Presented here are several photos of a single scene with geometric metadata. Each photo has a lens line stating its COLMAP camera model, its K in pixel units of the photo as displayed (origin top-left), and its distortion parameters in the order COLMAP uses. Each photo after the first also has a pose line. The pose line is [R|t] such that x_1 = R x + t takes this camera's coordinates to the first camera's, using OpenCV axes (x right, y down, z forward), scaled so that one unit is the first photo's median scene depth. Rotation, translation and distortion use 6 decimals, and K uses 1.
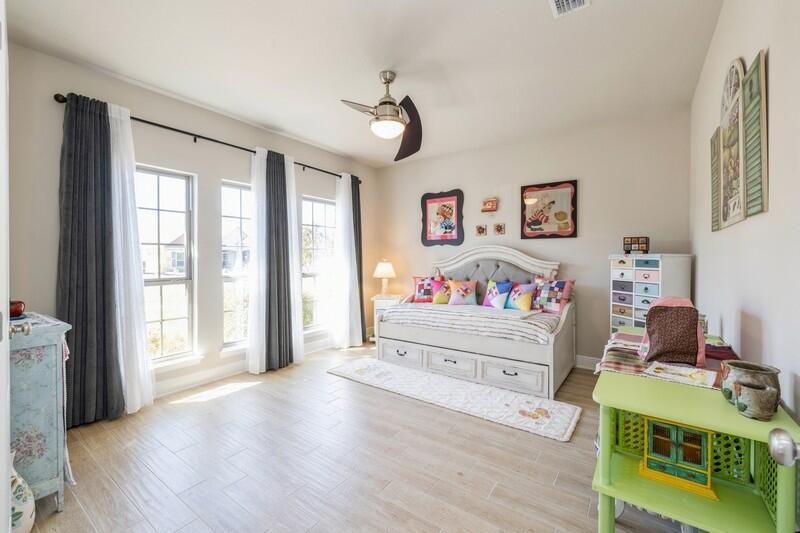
lens RADIAL K [[340.0, 0, 397.4], [0, 340.0, 258.0], [0, 0, 1]] dist [0.005762, 0.000575]
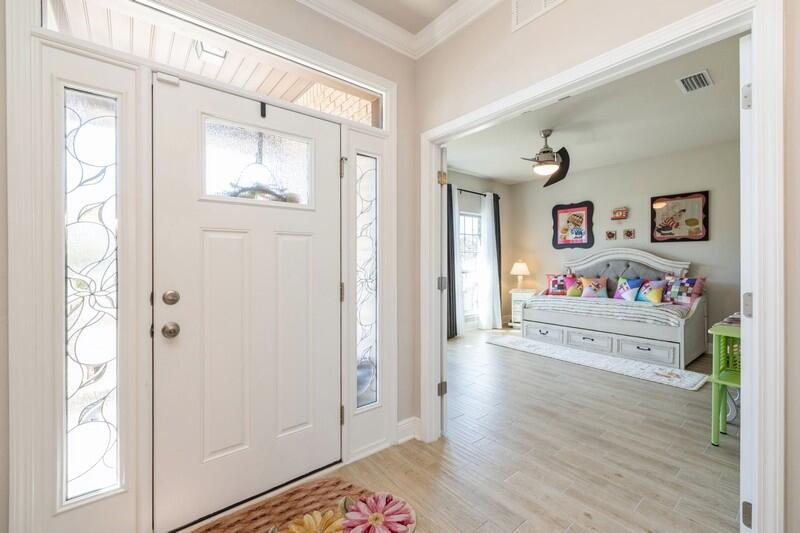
lens RADIAL K [[340.0, 0, 397.4], [0, 340.0, 258.0], [0, 0, 1]] dist [0.005762, 0.000575]
pose [[0.963207, -0.001182, -0.268757, -0.162225], [-0.000026, 0.999990, -0.004492, 0.002846], [0.268759, 0.004333, 0.963198, -0.365557]]
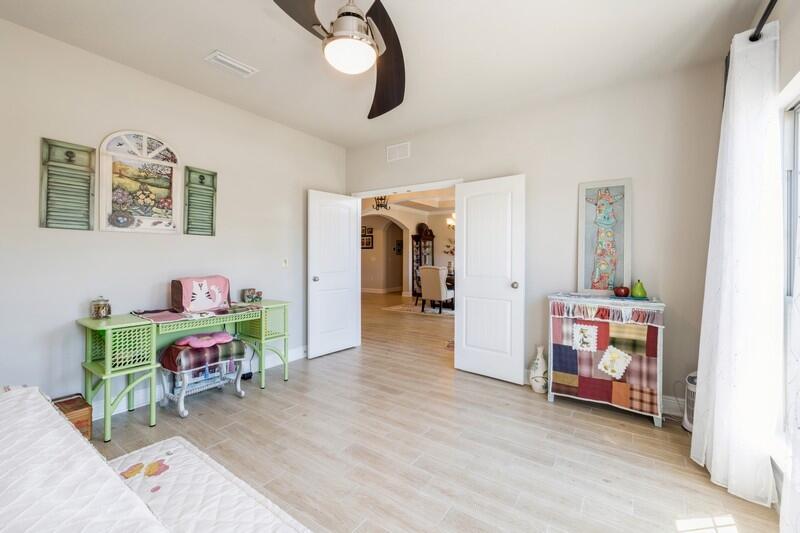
lens RADIAL K [[340.0, 0, 397.4], [0, 340.0, 258.0], [0, 0, 1]] dist [0.005762, 0.000575]
pose [[-0.999842, -0.004741, -0.017140, -0.071533], [-0.004768, 0.999987, 0.001523, 0.004819], [0.017133, 0.001605, -0.999852, 1.096658]]
